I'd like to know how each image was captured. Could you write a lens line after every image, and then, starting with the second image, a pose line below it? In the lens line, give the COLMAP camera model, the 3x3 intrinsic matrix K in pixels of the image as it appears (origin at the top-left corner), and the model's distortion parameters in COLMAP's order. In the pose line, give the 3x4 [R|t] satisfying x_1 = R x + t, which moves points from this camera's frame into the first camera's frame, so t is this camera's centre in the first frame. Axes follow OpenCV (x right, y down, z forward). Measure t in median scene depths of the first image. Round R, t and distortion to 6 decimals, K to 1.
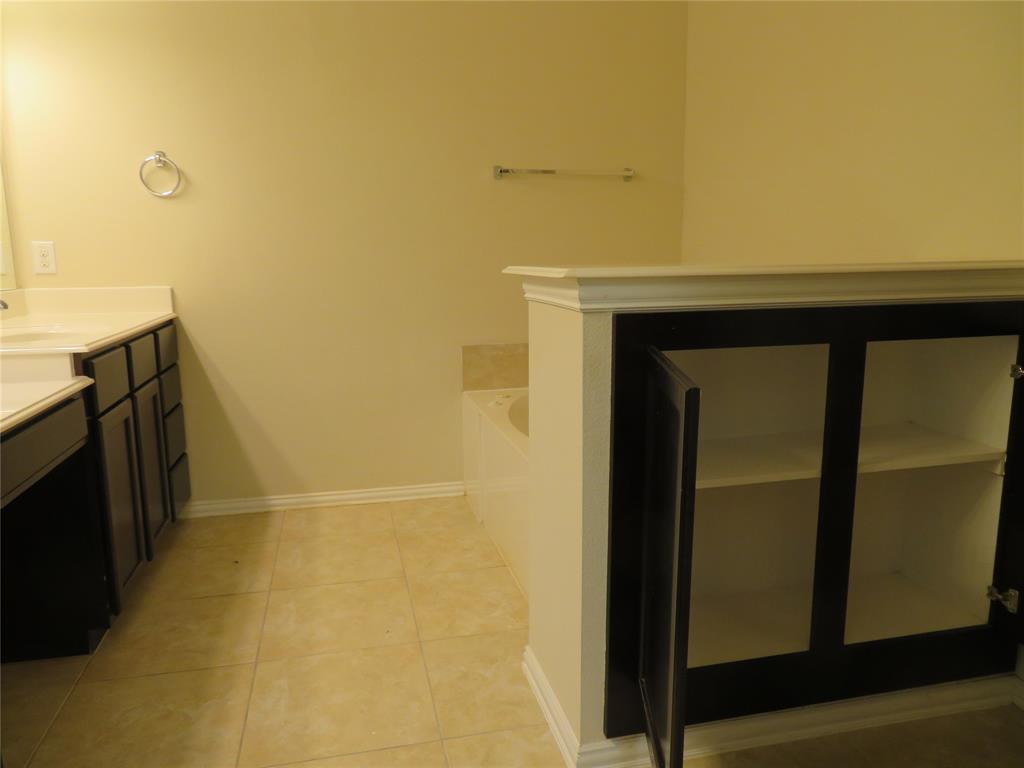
lens RADIAL K [[740.0, 0, 510.7], [0, 740.0, 386.7], [0, 0, 1]] dist [-0.002491, 0.003782]
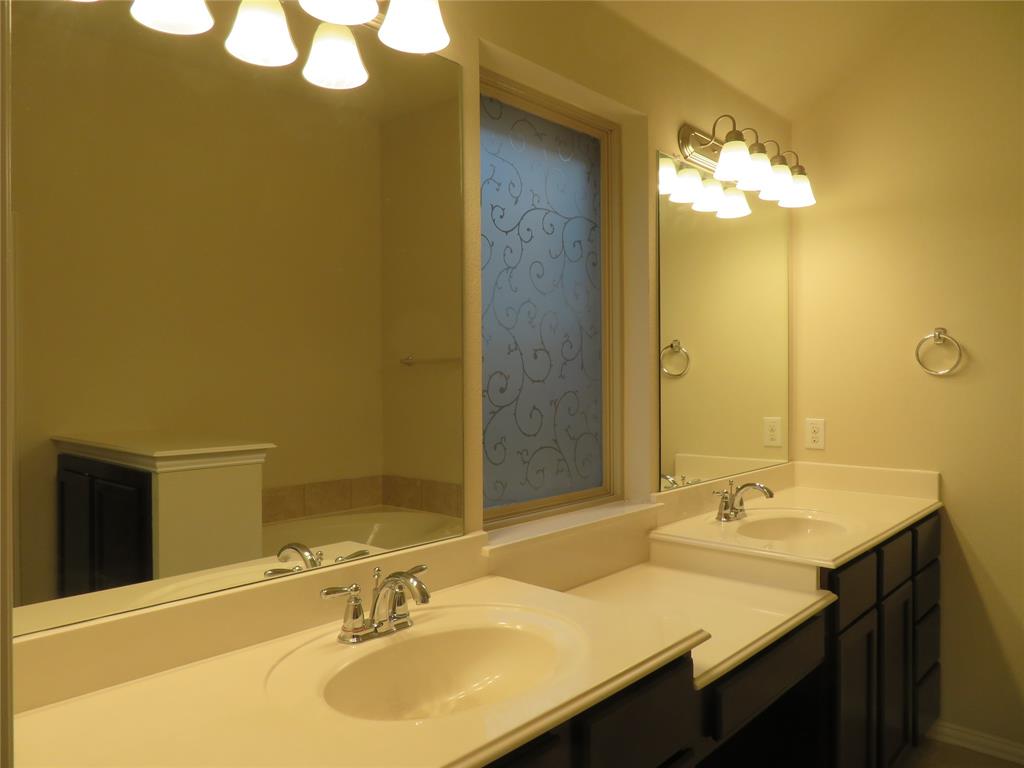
lens RADIAL K [[740.0, 0, 510.7], [0, 740.0, 386.7], [0, 0, 1]] dist [-0.002491, 0.003782]
pose [[0.566782, 0.017100, -0.823690, -0.013463], [-0.142838, 0.986683, -0.077803, -0.095901], [0.811391, 0.161752, 0.561677, 0.051535]]
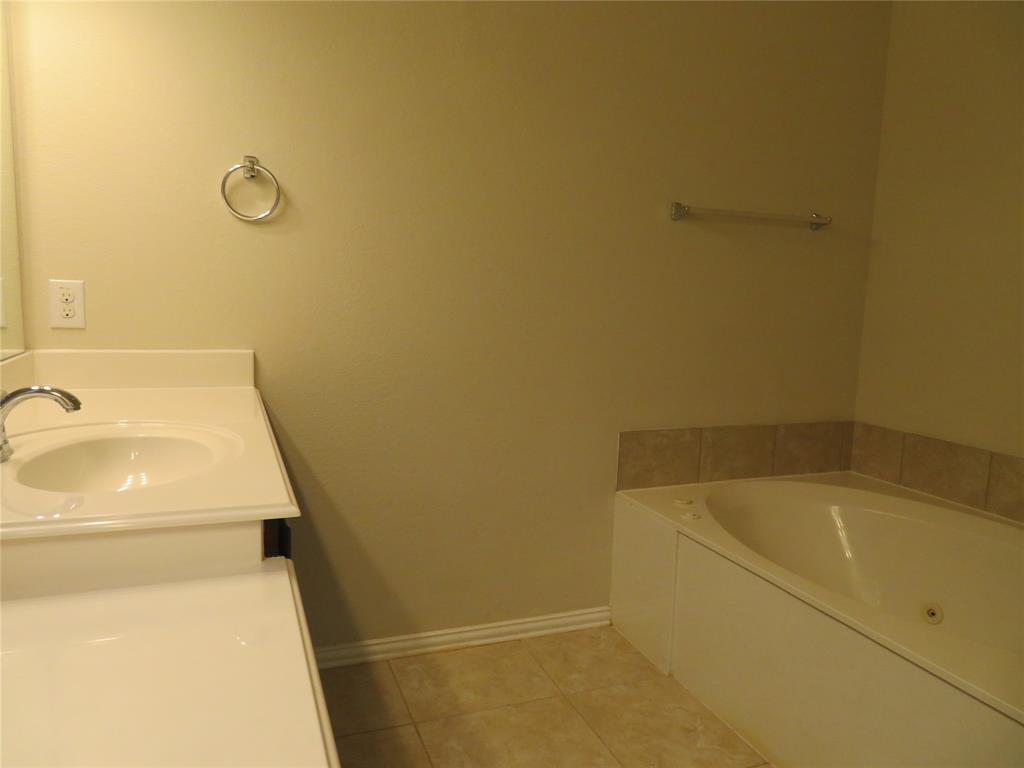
lens RADIAL K [[740.0, 0, 510.7], [0, 740.0, 386.7], [0, 0, 1]] dist [-0.002491, 0.003782]
pose [[0.989945, 0.021320, 0.139836, -0.325717], [-0.016212, 0.999163, -0.037564, -0.081287], [-0.140519, 0.034919, 0.989462, 0.290535]]
